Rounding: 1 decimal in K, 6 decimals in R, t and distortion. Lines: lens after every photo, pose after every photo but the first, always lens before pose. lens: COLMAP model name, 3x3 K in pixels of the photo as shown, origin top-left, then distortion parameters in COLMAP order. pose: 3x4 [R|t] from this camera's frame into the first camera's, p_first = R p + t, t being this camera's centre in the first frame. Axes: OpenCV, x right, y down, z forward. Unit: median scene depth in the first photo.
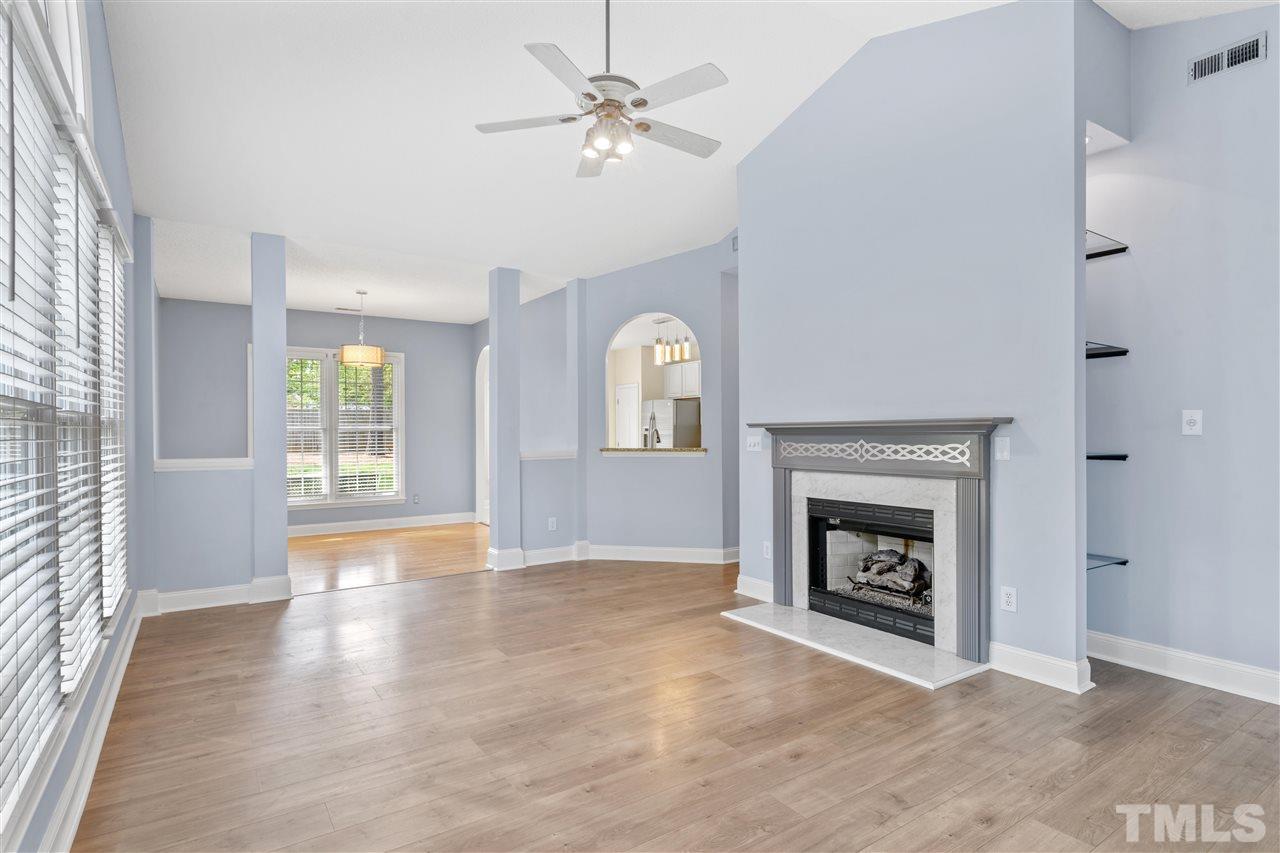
lens RADIAL K [[652.0, 0, 640.5], [0, 652.0, 433.8], [0, 0, 1]] dist [0.000811, 0.000037]
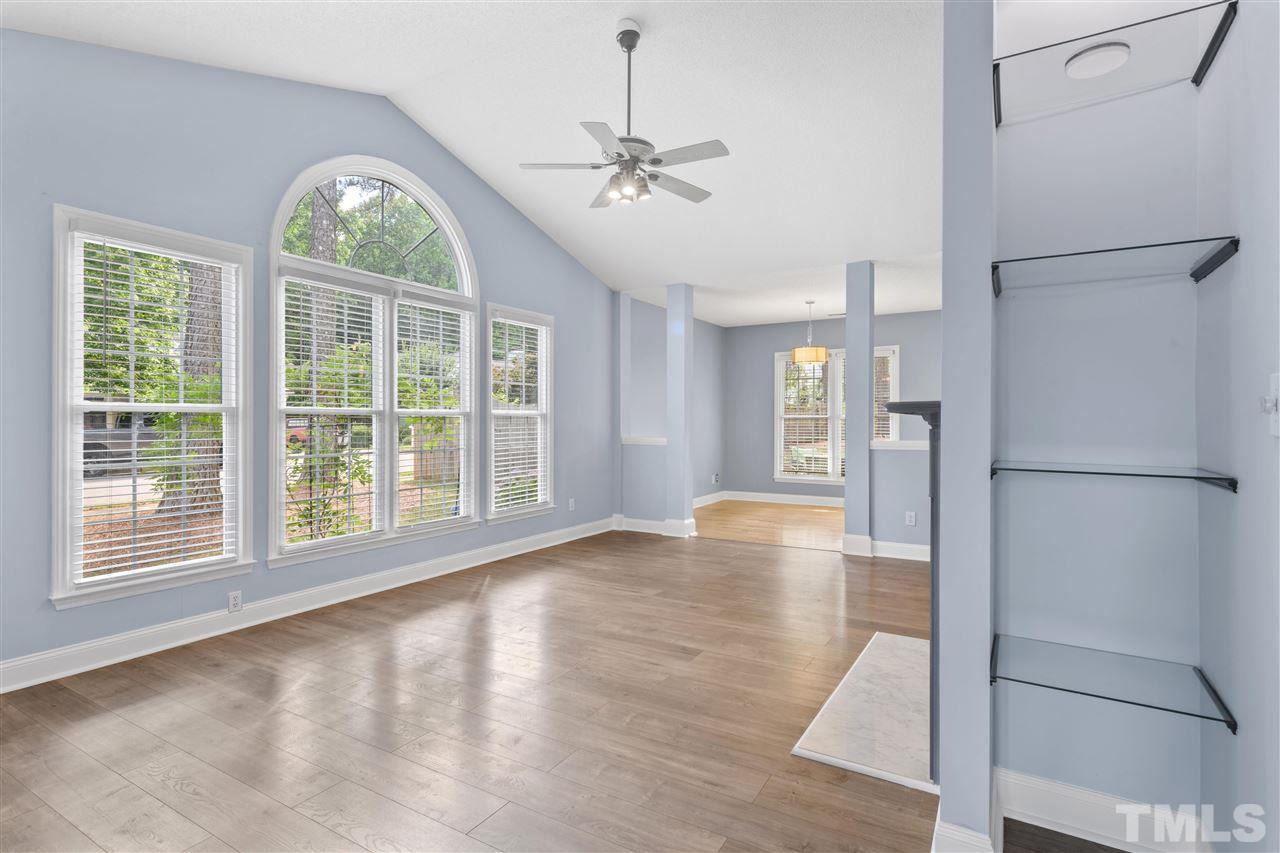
lens RADIAL K [[634.0, 0, 641.3], [0, 634.0, 420.2], [0, 0, 1]] dist [0.001138, 0.000161]
pose [[0.425302, 0.002074, -0.905049, 0.888529], [-0.002263, 0.999997, 0.001228, -0.006369], [0.905049, 0.001526, 0.425306, 0.429228]]
